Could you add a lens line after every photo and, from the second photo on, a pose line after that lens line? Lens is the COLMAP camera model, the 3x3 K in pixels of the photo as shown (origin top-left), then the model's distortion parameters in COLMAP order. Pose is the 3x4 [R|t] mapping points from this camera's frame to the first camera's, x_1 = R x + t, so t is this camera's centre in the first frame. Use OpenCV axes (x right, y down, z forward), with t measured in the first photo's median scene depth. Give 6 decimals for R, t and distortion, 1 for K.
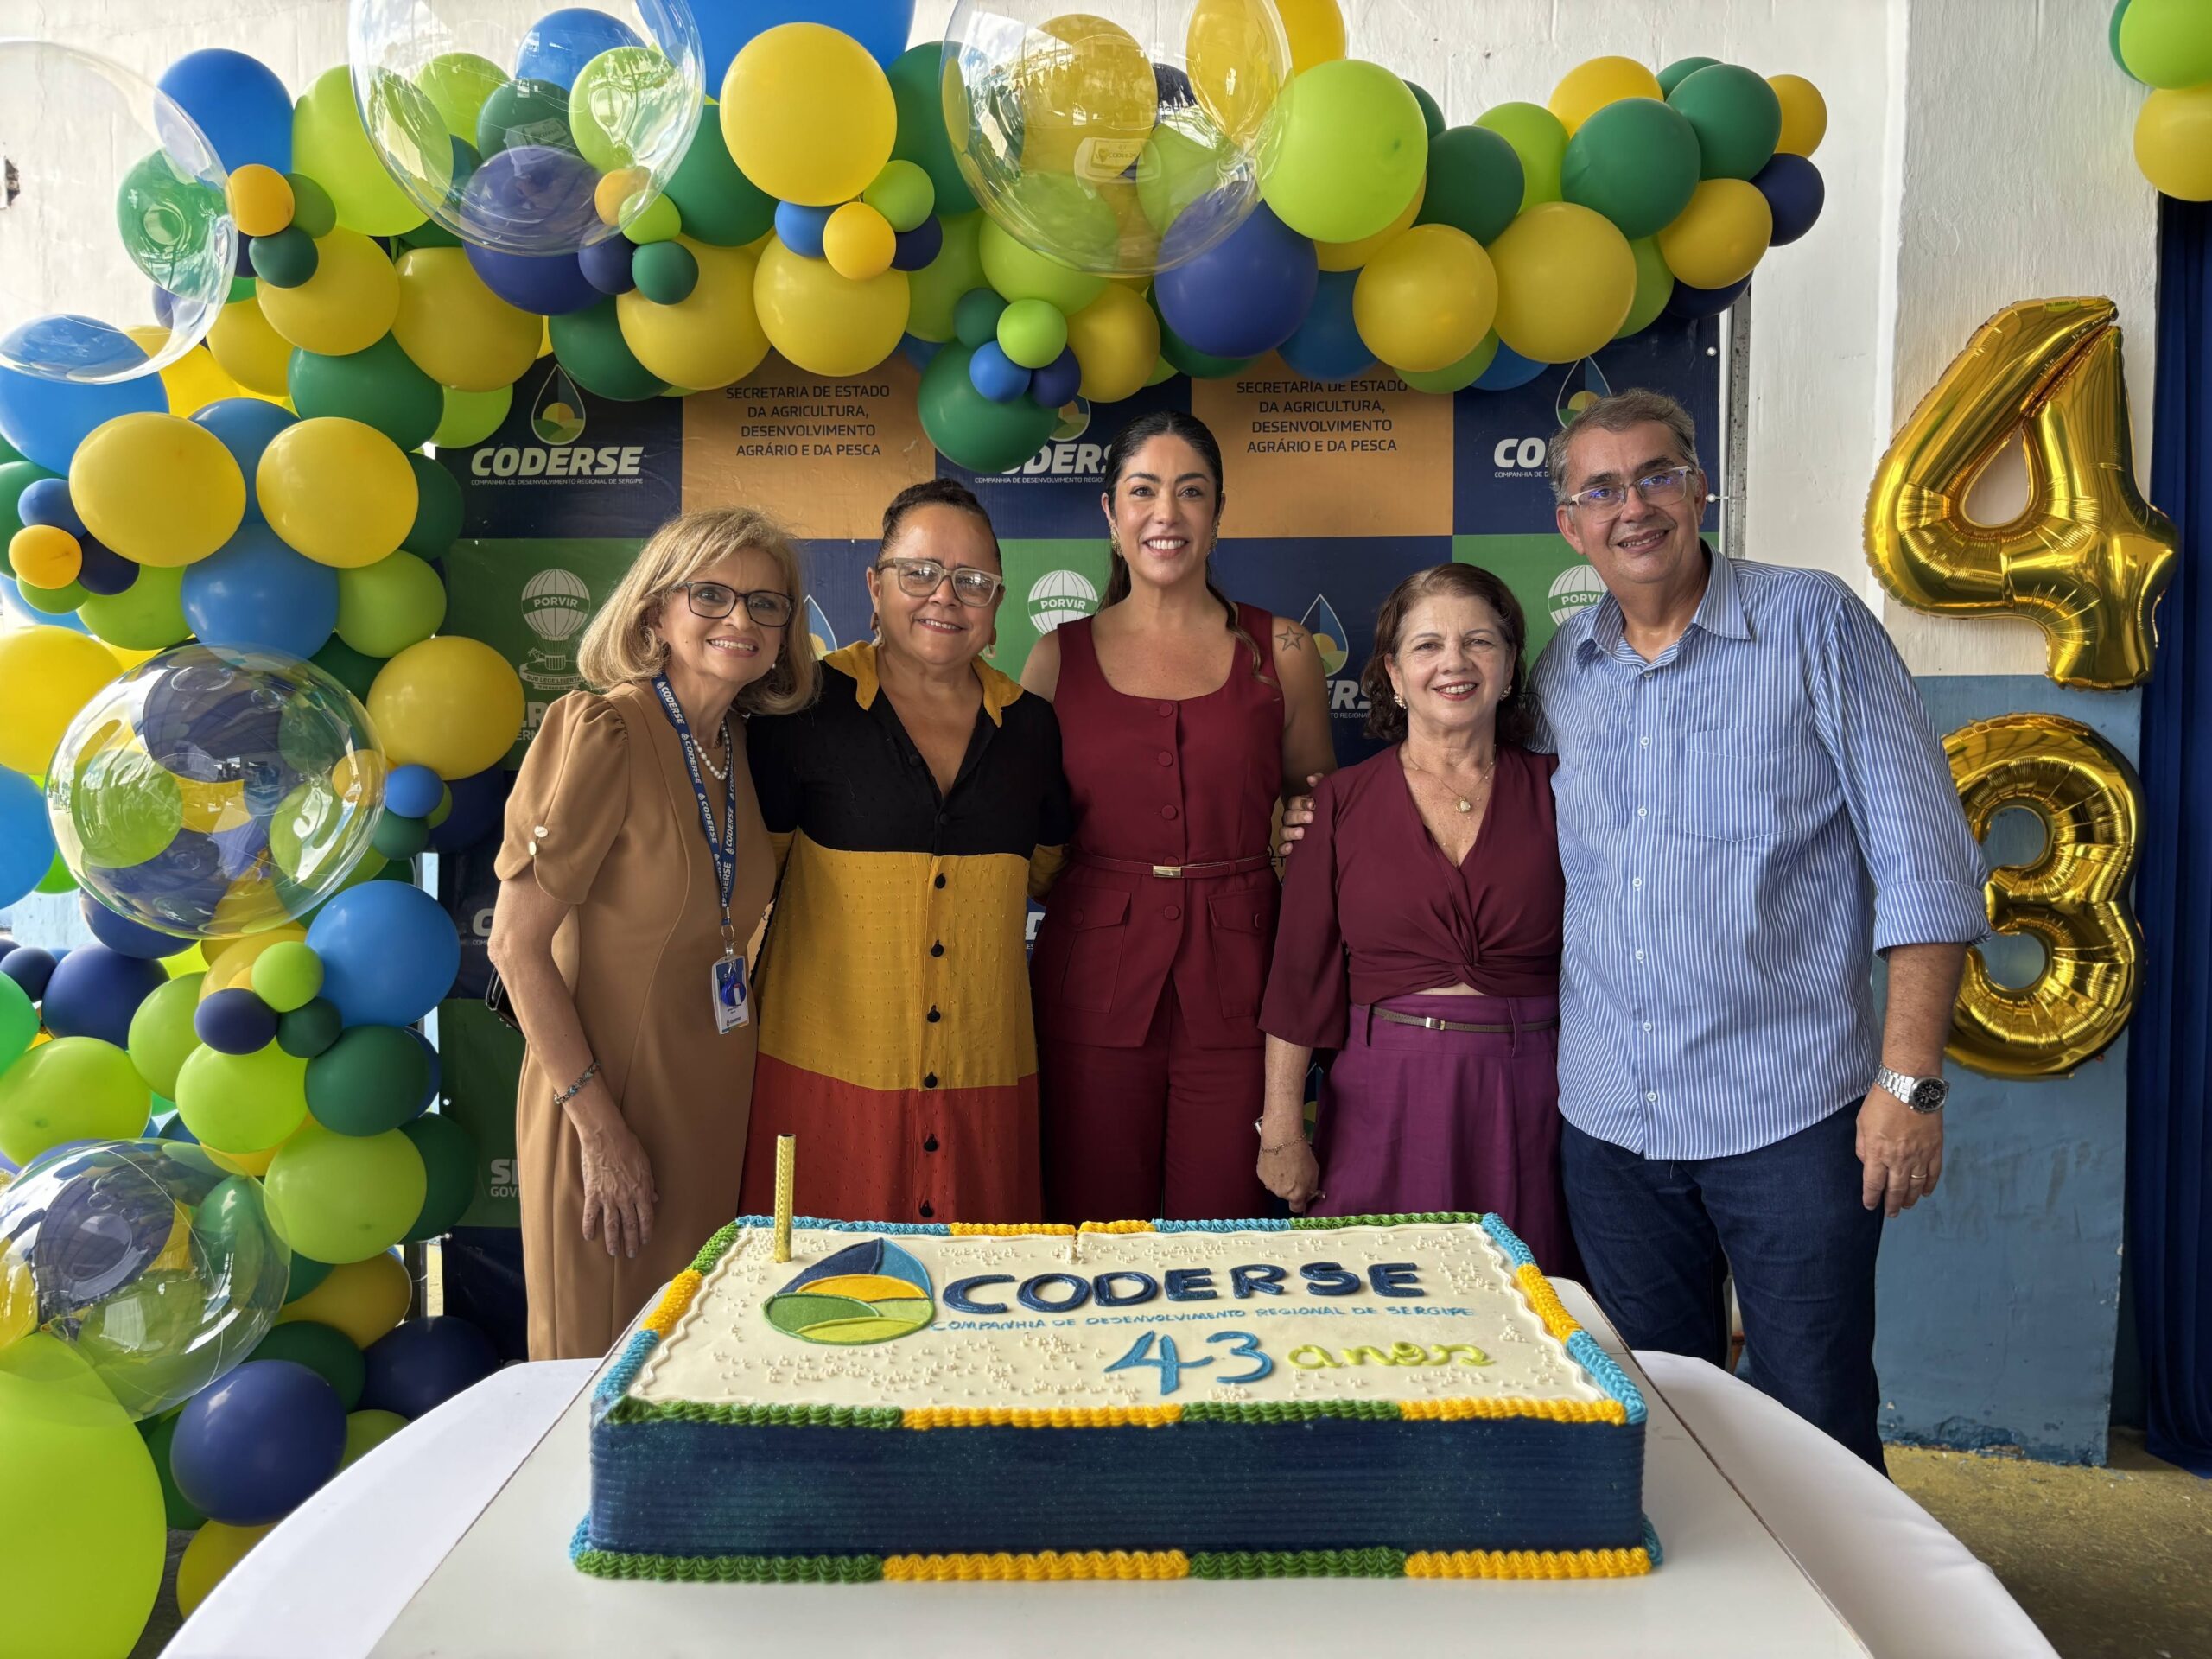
lens RADIAL K [[1654.9, 0, 1106.0], [0, 1654.9, 829.5], [0, 0, 1]] dist [0.001279, -0.005796]
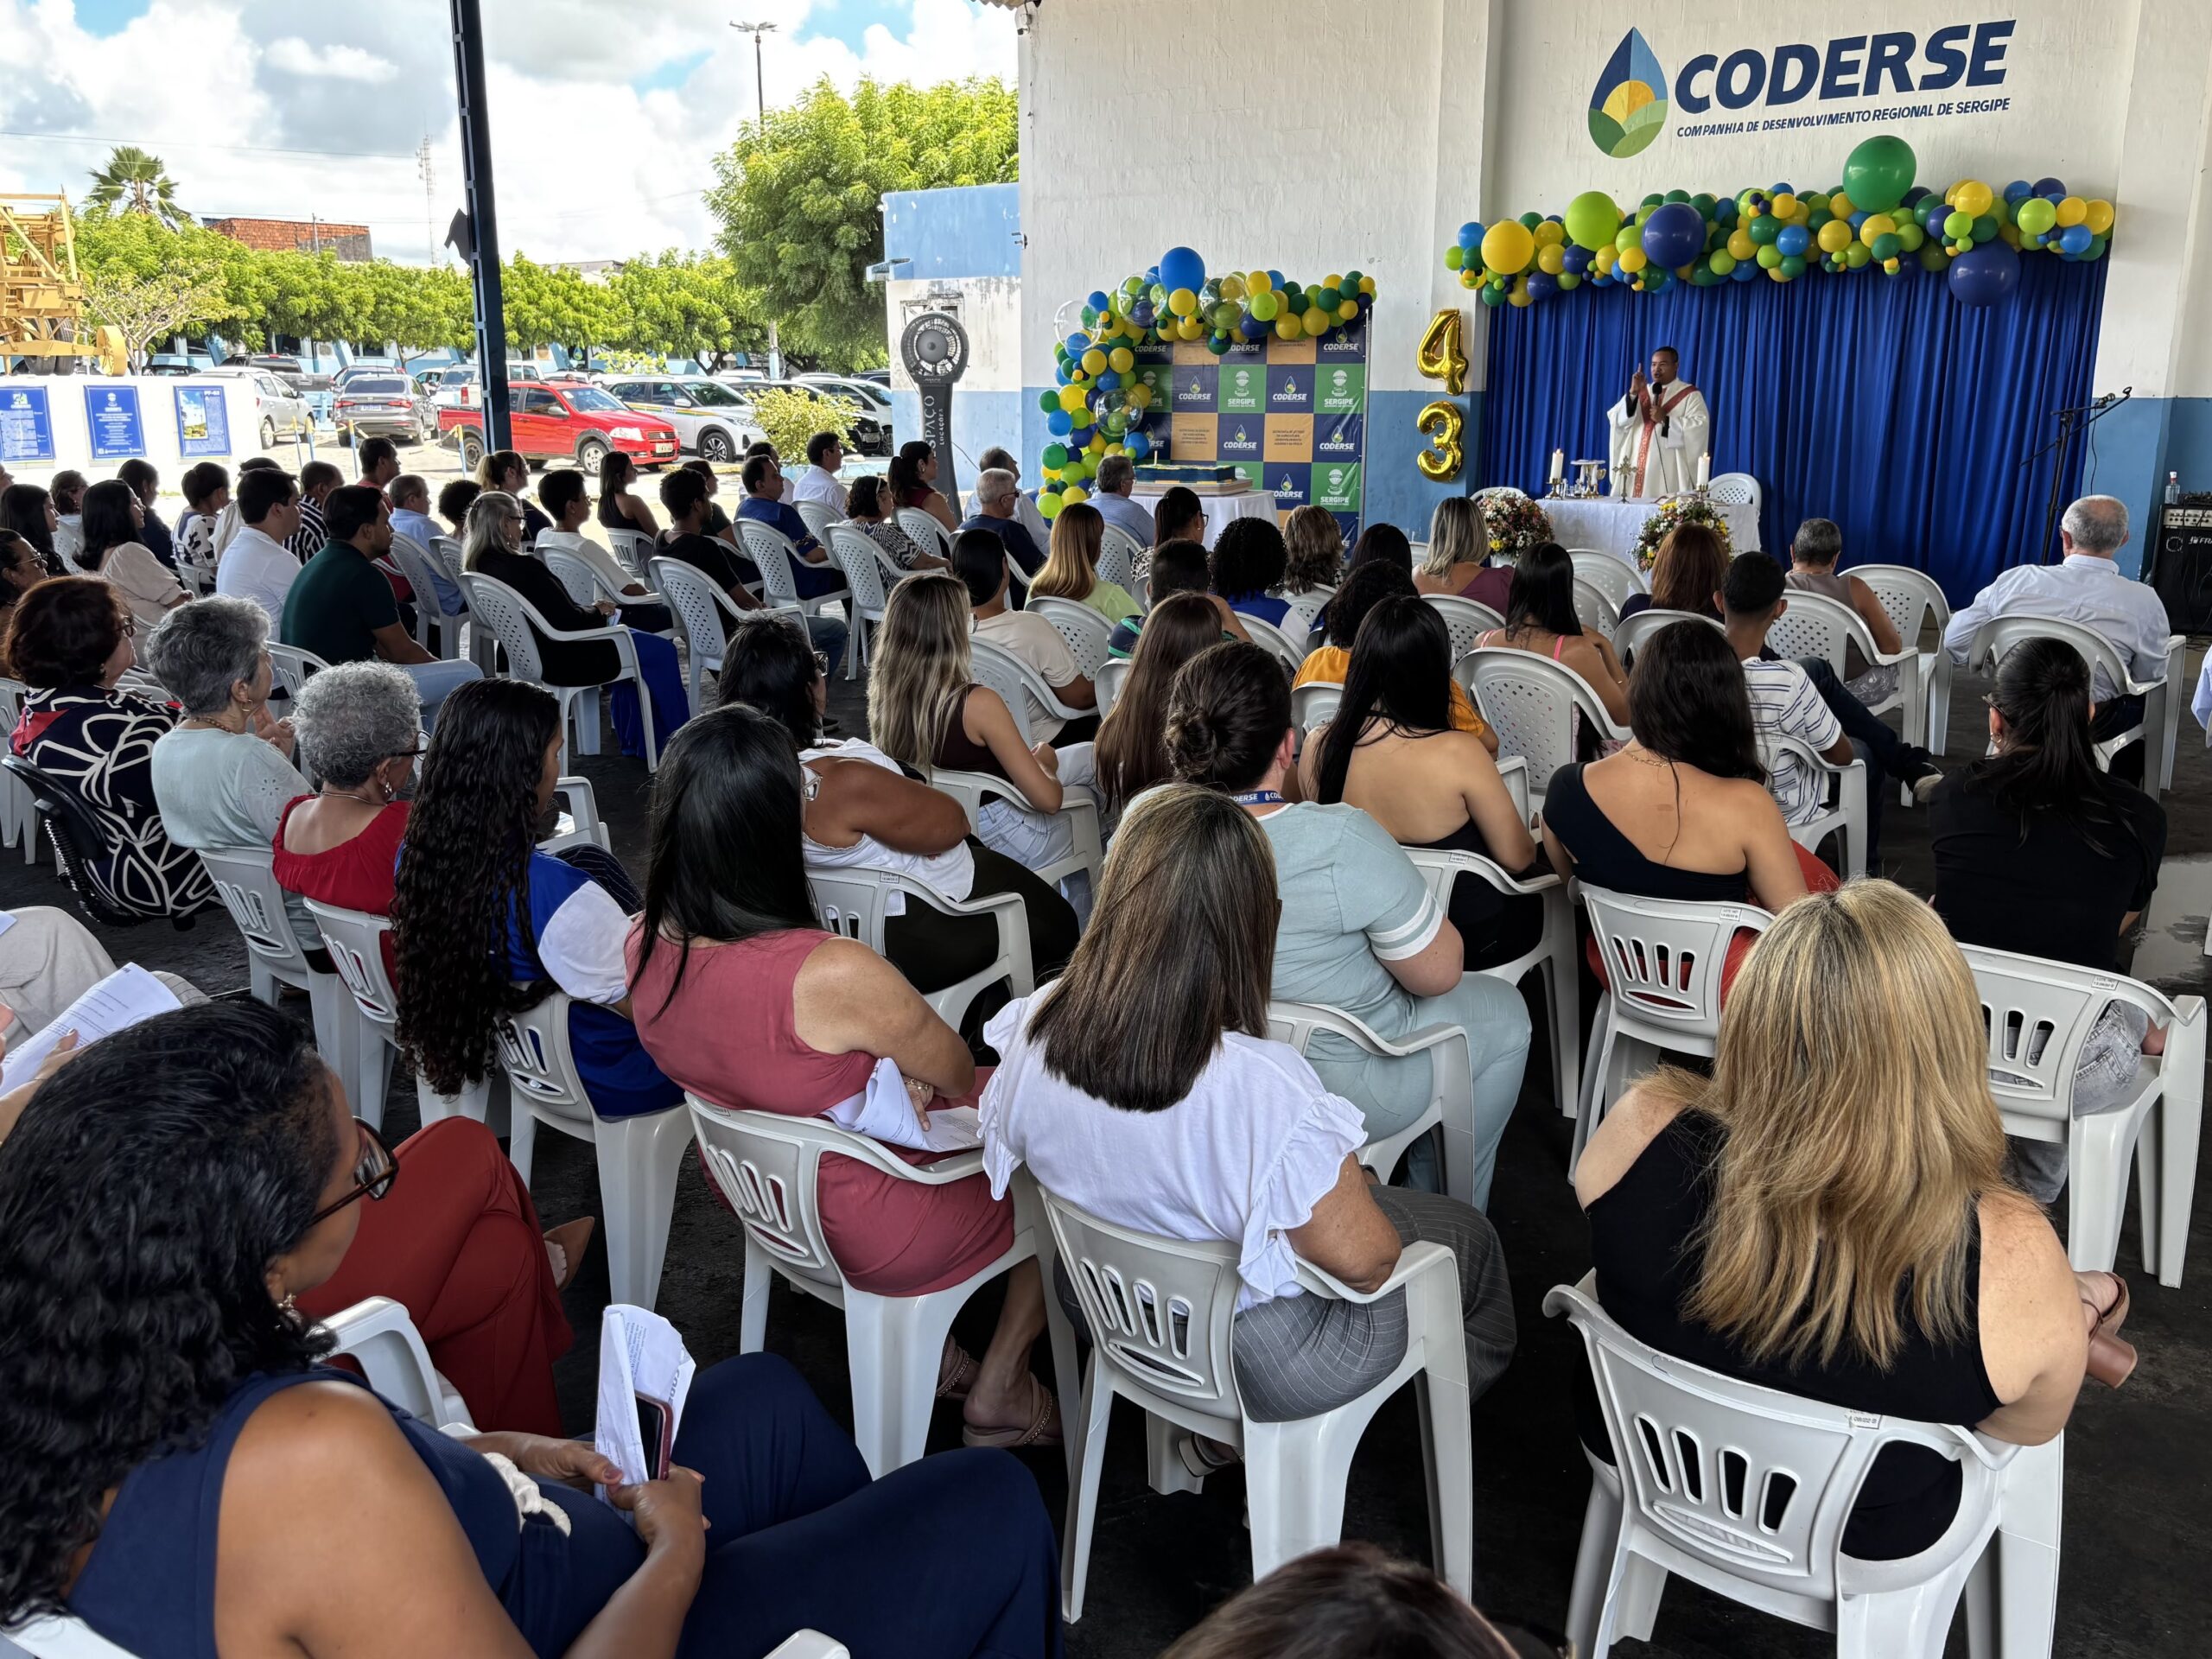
lens RADIAL K [[1851.6, 0, 1043.0], [0, 1851.6, 837.4], [0, 0, 1]] dist [0.008687, -0.019501]
pose [[0.901677, 0.100343, -0.420607, 3.478264], [-0.024482, 0.982989, 0.182025, 0.403871], [0.431717, -0.153831, 0.888795, -8.054043]]
